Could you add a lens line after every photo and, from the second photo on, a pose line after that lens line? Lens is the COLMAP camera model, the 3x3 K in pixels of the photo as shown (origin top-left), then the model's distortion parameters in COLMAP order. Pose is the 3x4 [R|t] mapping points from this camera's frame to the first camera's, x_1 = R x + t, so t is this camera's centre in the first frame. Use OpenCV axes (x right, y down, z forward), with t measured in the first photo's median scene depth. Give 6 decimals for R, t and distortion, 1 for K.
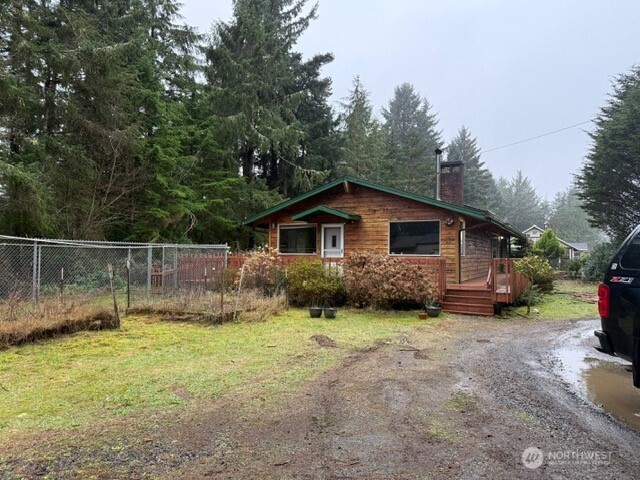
lens RADIAL K [[441.2, 0, 320.0], [0, 441.2, 240.0], [0, 0, 1]] dist [-0.003085, -0.005144]
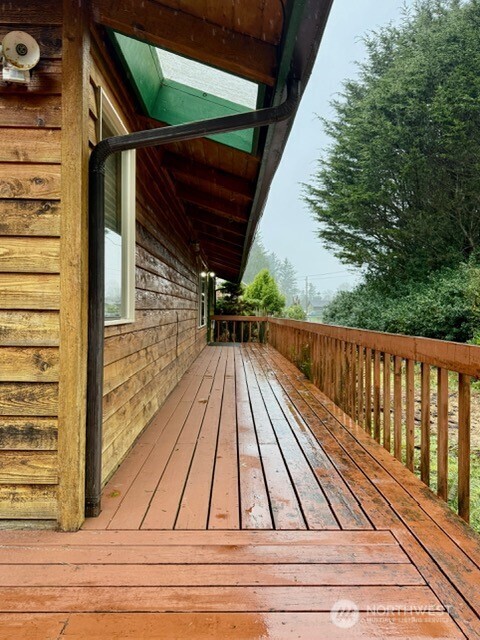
lens RADIAL K [[490.6, 0, 239.8], [0, 490.6, 303.8], [0, 0, 1]] dist [-0.003498, -0.002476]
pose [[0.870850, 0.012756, 0.491384, 0.241502], [-0.027463, 0.999364, 0.022728, 0.020176], [-0.490782, -0.033288, 0.870646, 0.722512]]
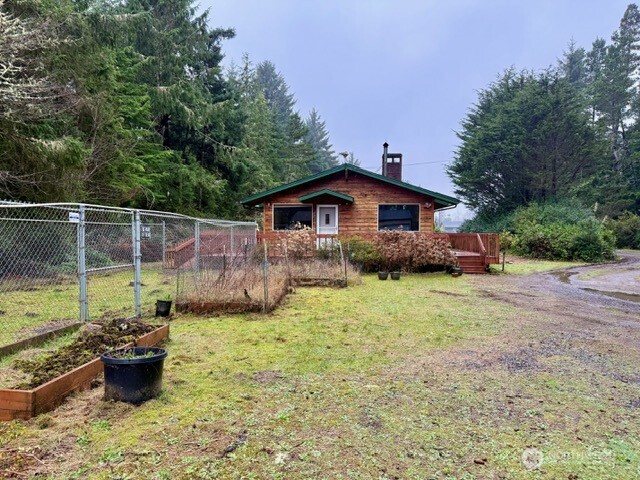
lens RADIAL K [[441.2, 0, 320.0], [0, 441.2, 240.0], [0, 0, 1]] dist [-0.003085, -0.005144]
pose [[0.922788, -0.010079, 0.385176, -0.447724], [-0.013468, 0.998203, 0.058387, -0.010161], [-0.385073, -0.059066, 0.920994, -0.080767]]
